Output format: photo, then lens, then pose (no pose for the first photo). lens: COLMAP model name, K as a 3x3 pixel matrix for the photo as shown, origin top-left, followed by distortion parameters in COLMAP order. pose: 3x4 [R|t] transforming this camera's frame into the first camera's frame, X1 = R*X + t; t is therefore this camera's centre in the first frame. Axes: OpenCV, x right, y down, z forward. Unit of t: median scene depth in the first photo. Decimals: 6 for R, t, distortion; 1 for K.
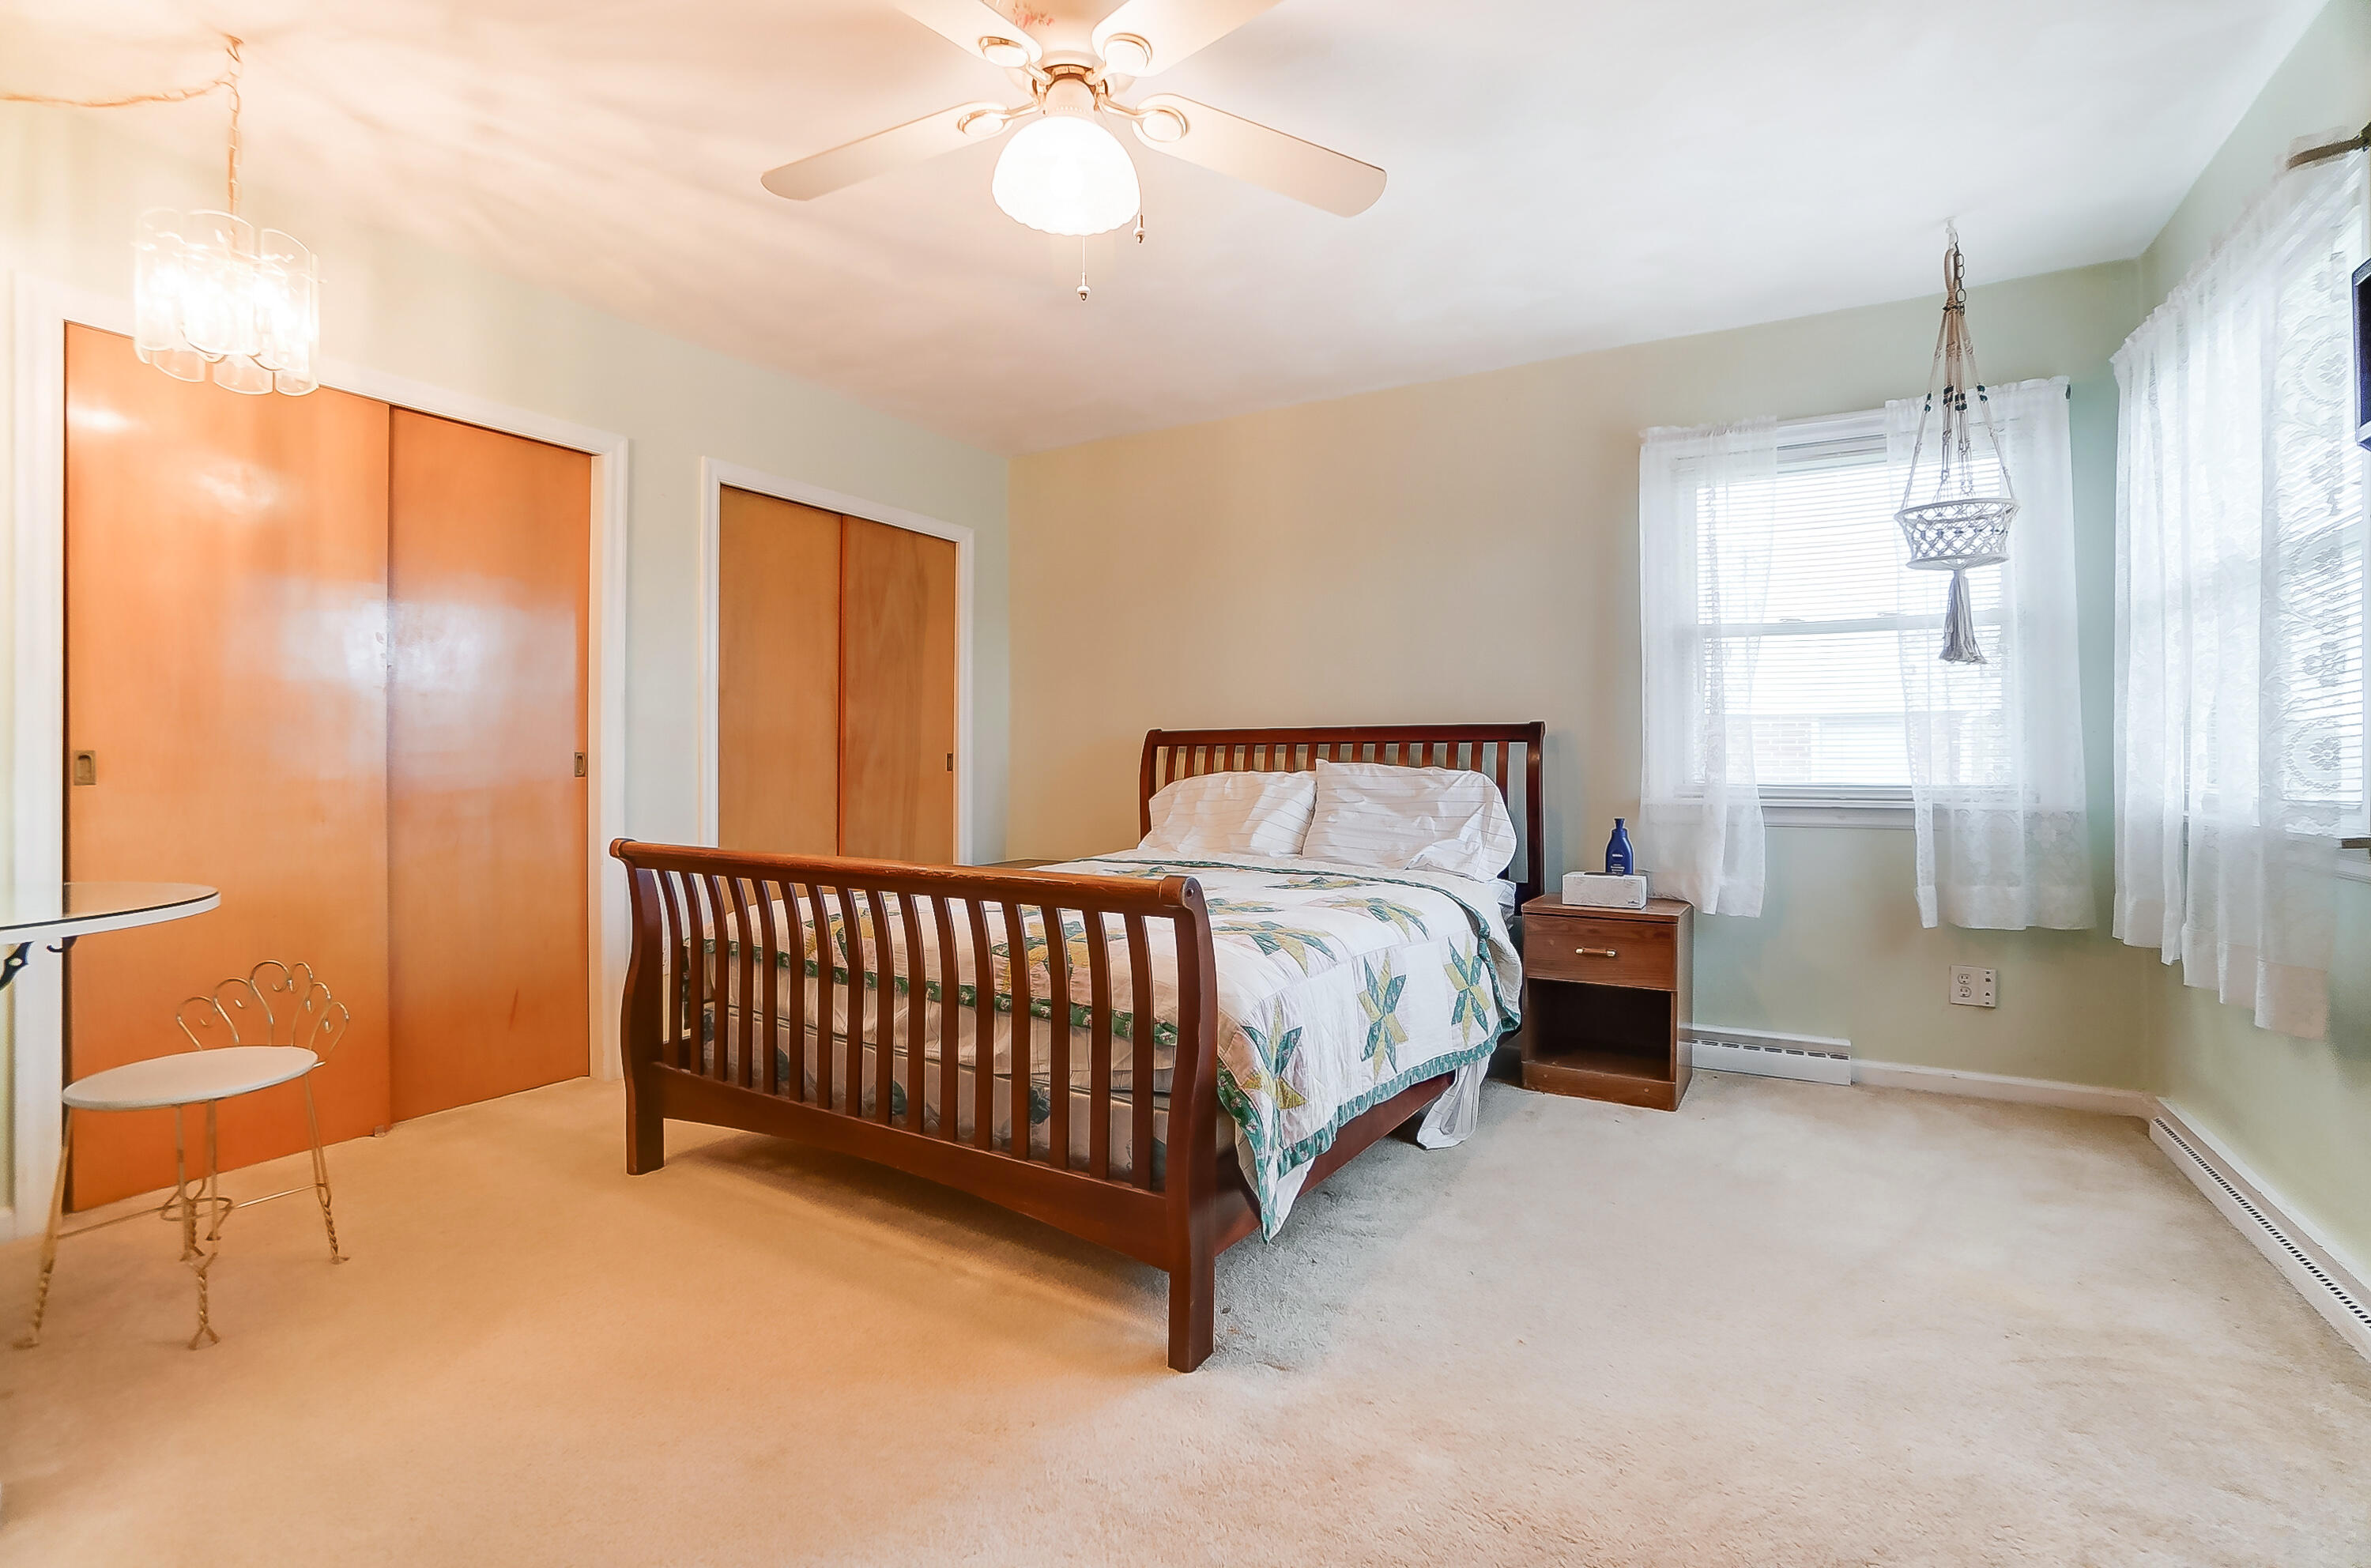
lens RADIAL K [[1067.1, 0, 1188.9], [0, 1067.1, 783.2], [0, 0, 1]] dist [-0.063034, 0.026125]
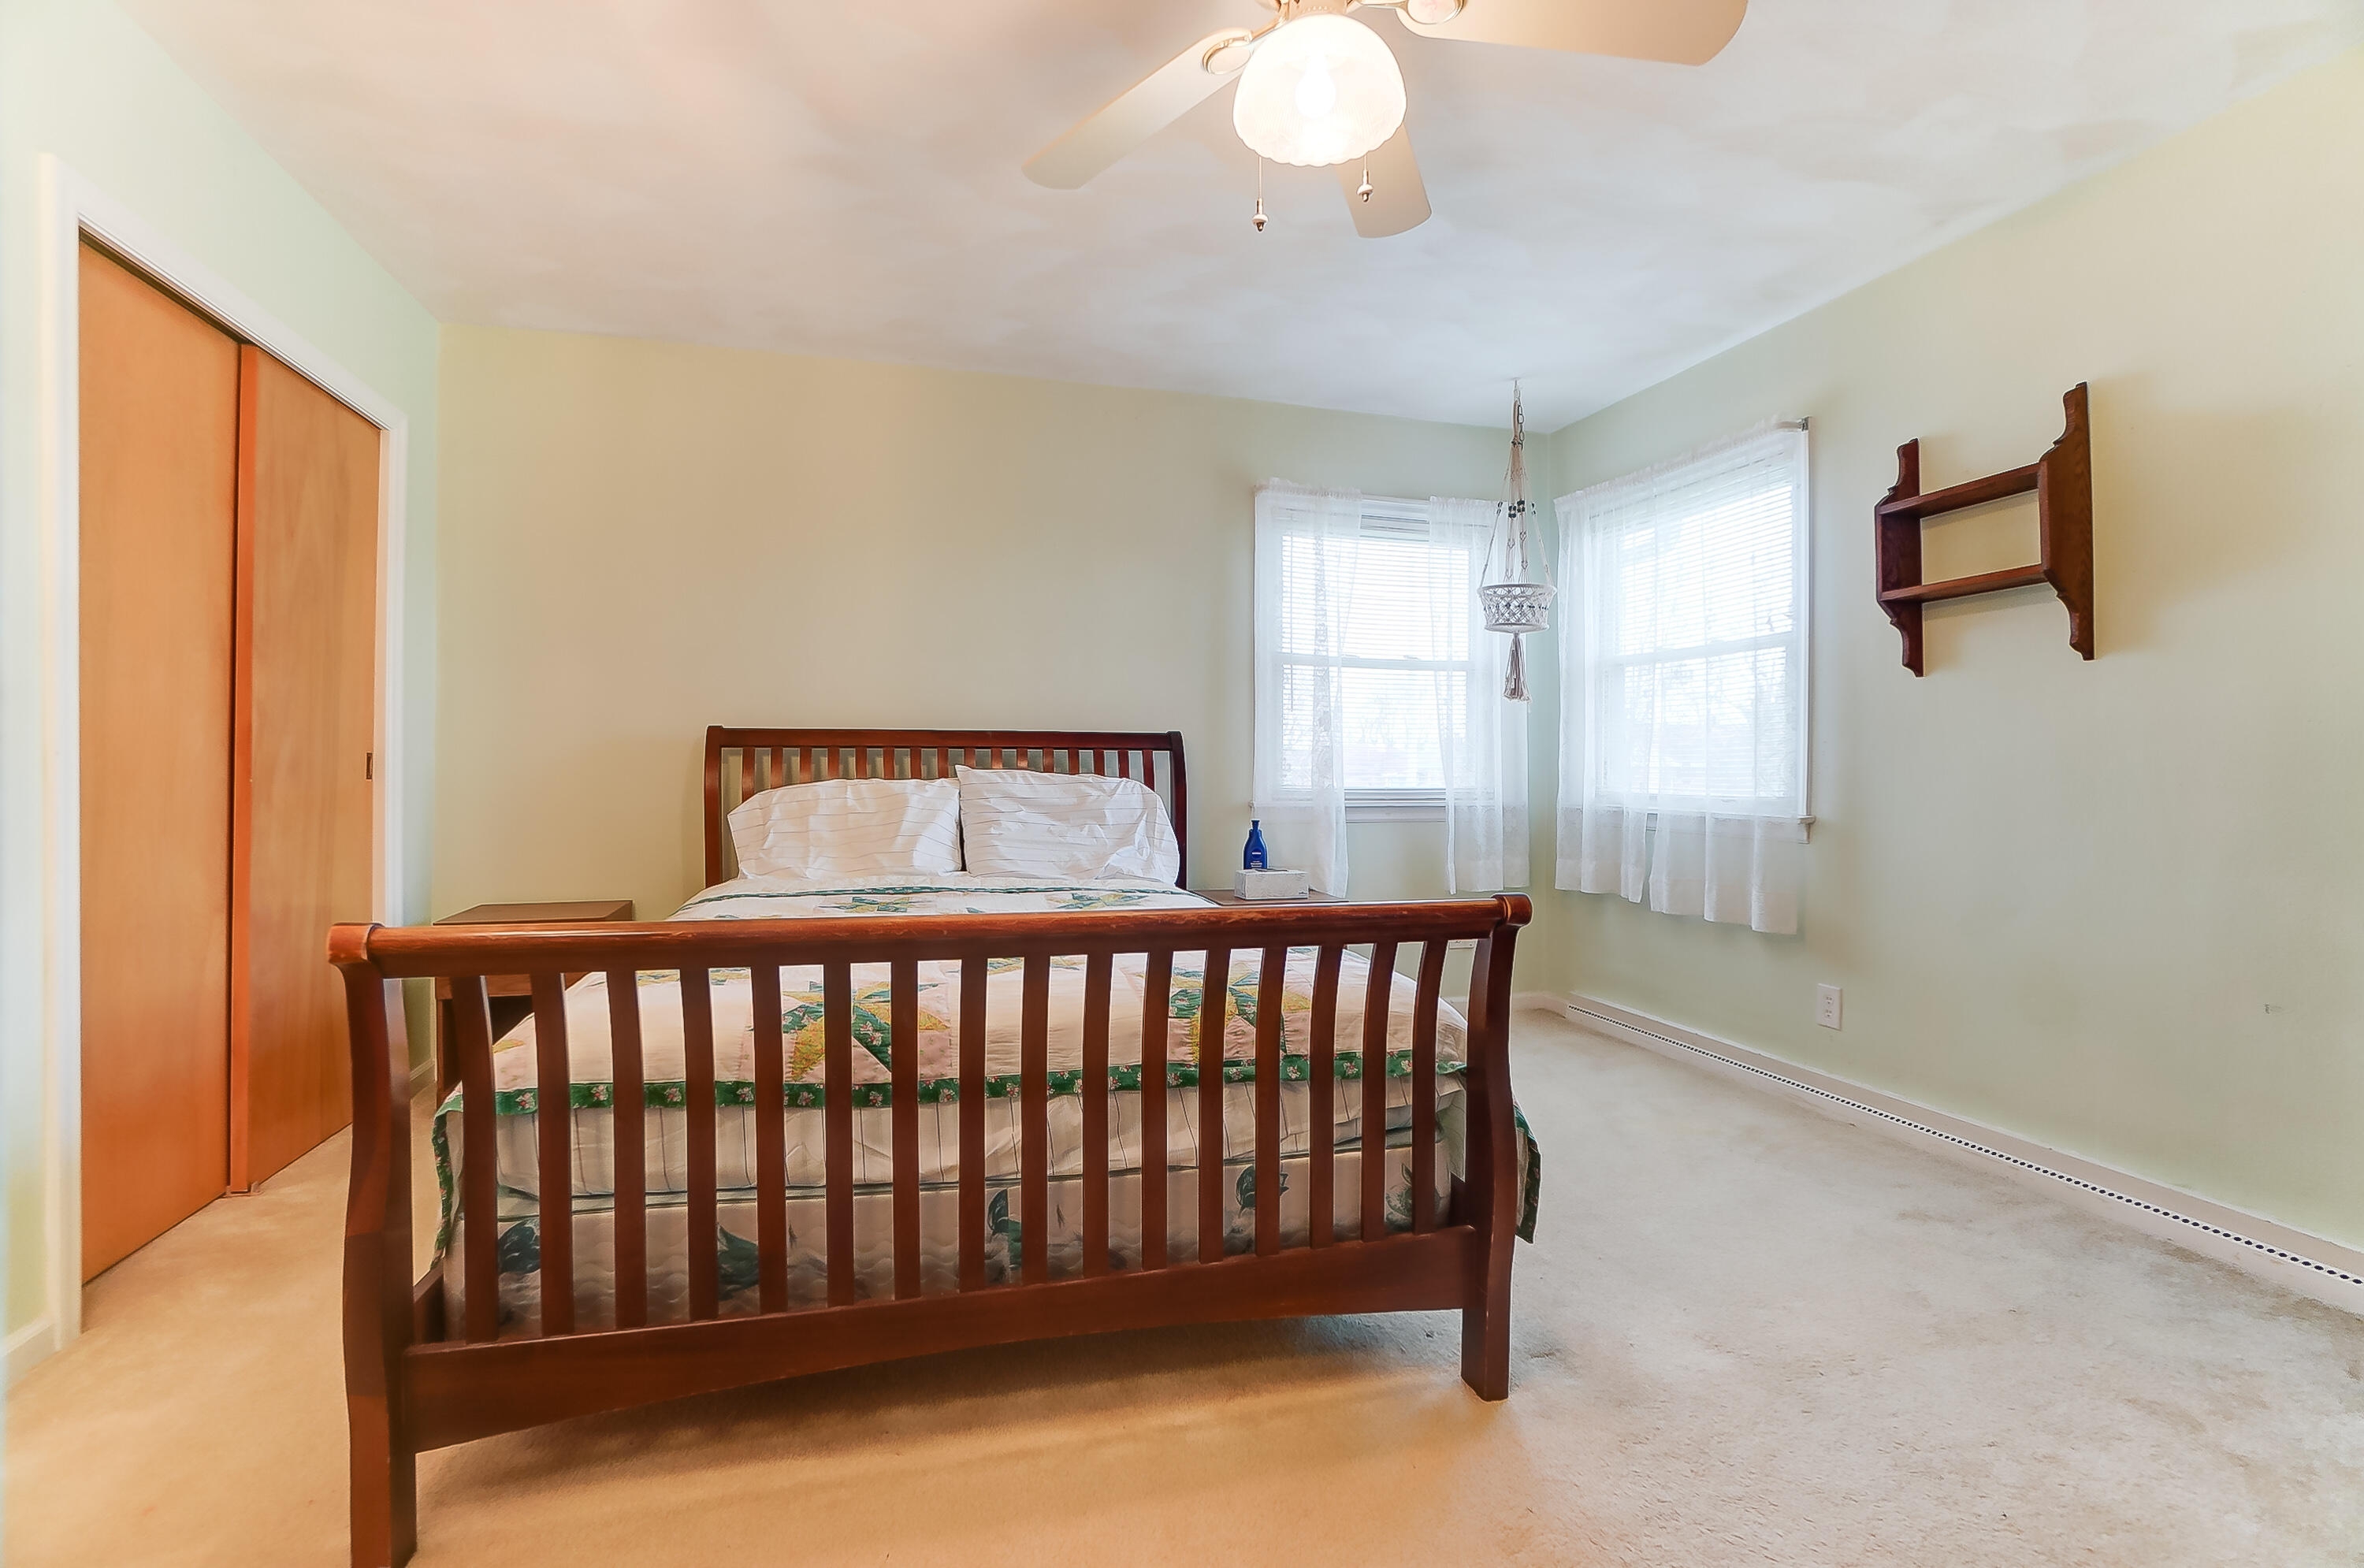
lens RADIAL K [[1063.9, 0, 1185.4], [0, 1063.9, 783.2], [0, 0, 1]] dist [-0.063034, 0.026125]
pose [[0.685570, -0.007652, 0.727967, -0.490060], [0.007400, 0.999966, 0.003542, -0.011197], [-0.727970, 0.002959, 0.685603, 0.293306]]
